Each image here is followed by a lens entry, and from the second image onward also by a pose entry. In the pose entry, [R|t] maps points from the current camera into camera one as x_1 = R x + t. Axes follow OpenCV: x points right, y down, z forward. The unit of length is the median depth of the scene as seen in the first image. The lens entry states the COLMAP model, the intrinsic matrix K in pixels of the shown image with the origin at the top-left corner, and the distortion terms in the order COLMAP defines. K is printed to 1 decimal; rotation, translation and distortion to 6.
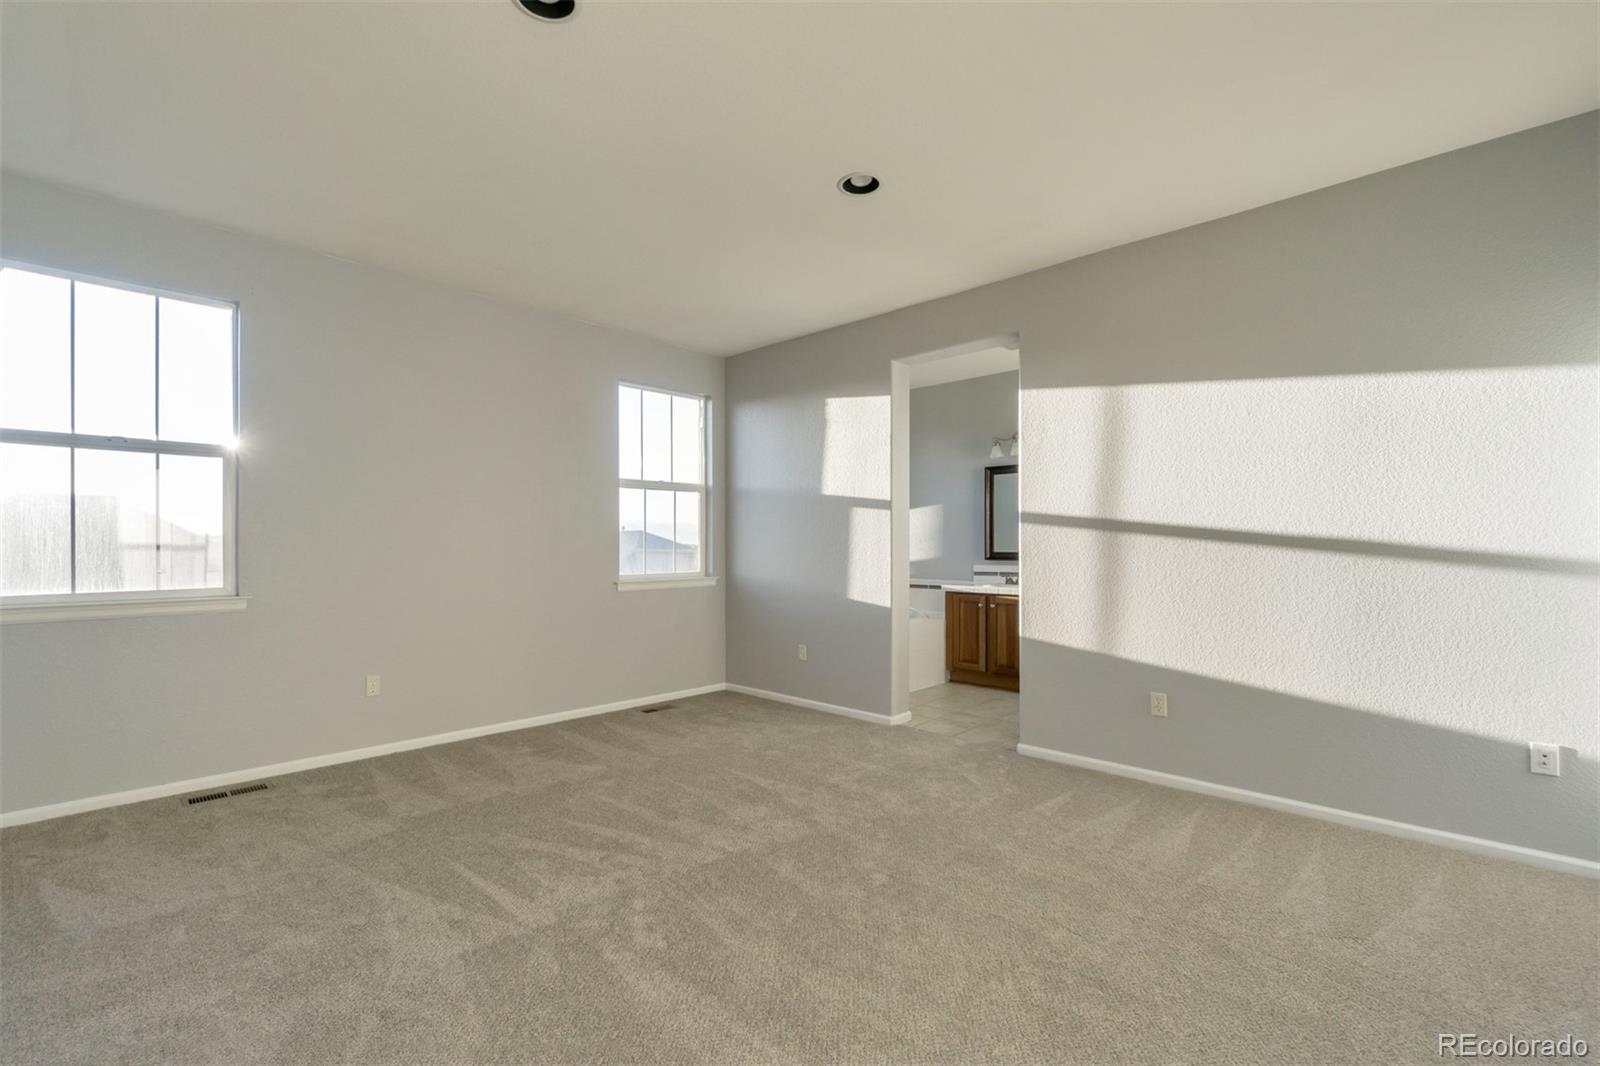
lens RADIAL K [[702.1, 0, 807.7], [0, 702.1, 548.5], [0, 0, 1]] dist [-0.007745, 0.003919]
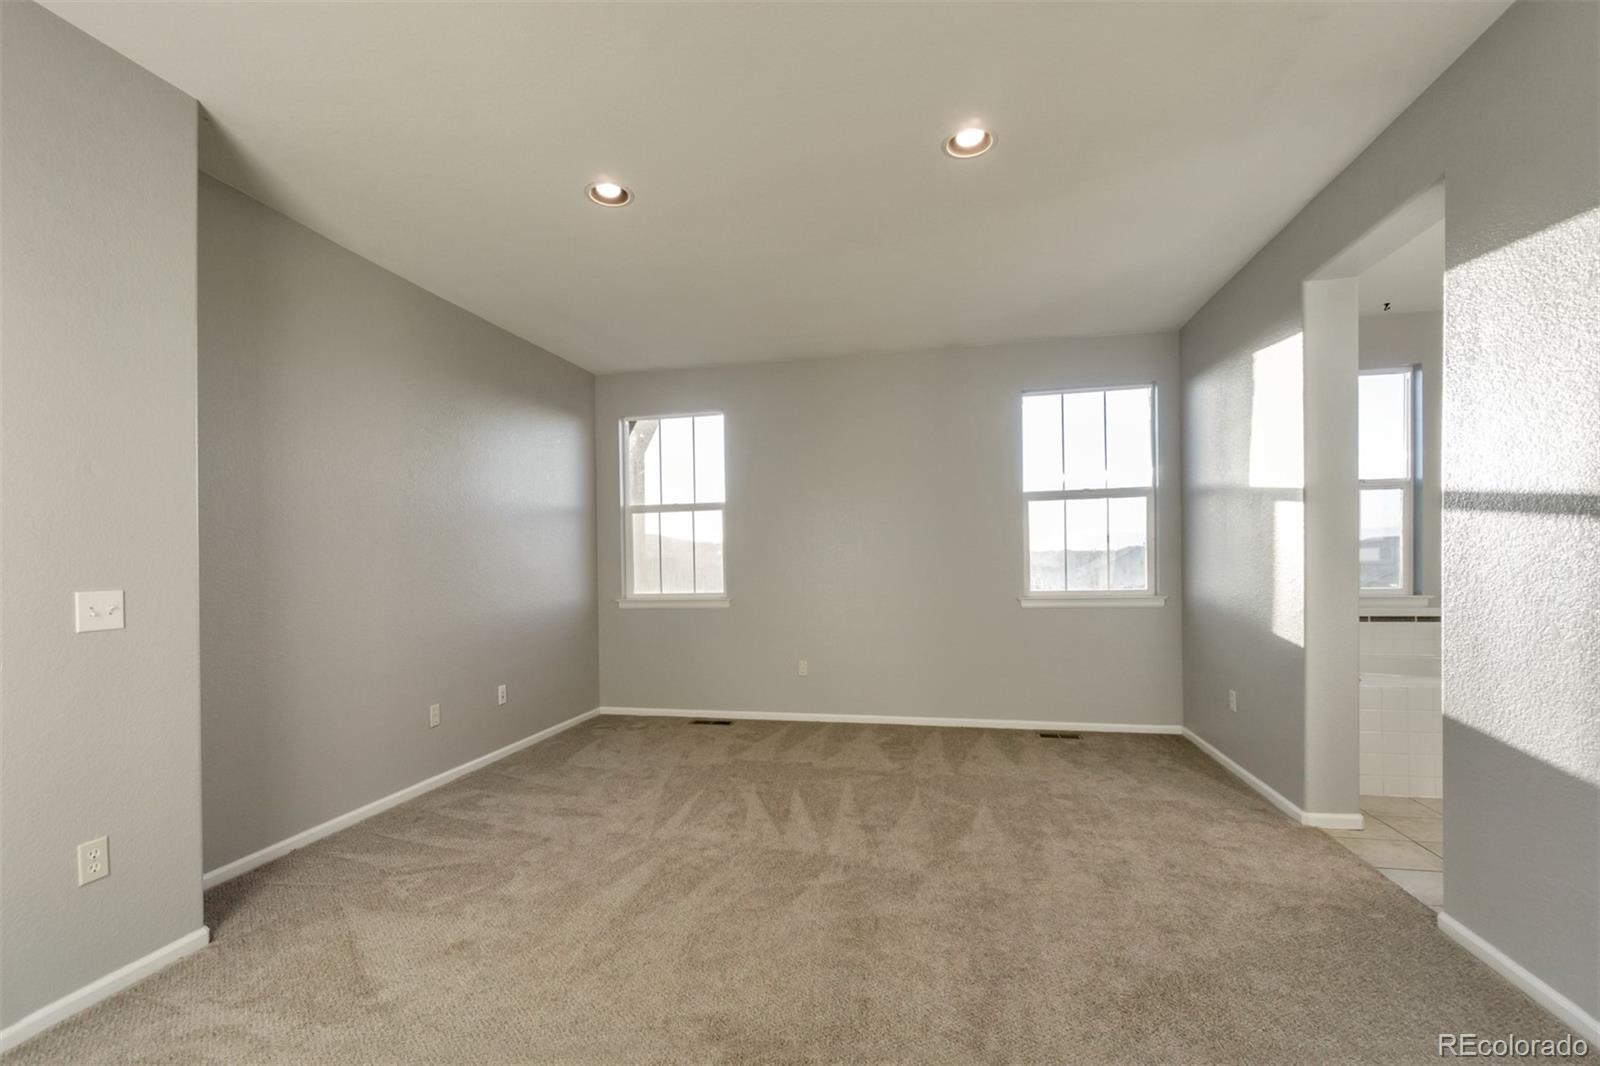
lens RADIAL K [[702.1, 0, 807.4], [0, 702.1, 572.6], [0, 0, 1]] dist [-0.007745, 0.003919]
pose [[0.514965, -0.006295, -0.857188, 0.549092], [0.008148, 0.999964, -0.002449, 0.016232], [0.857172, -0.005723, 0.514998, 0.323225]]
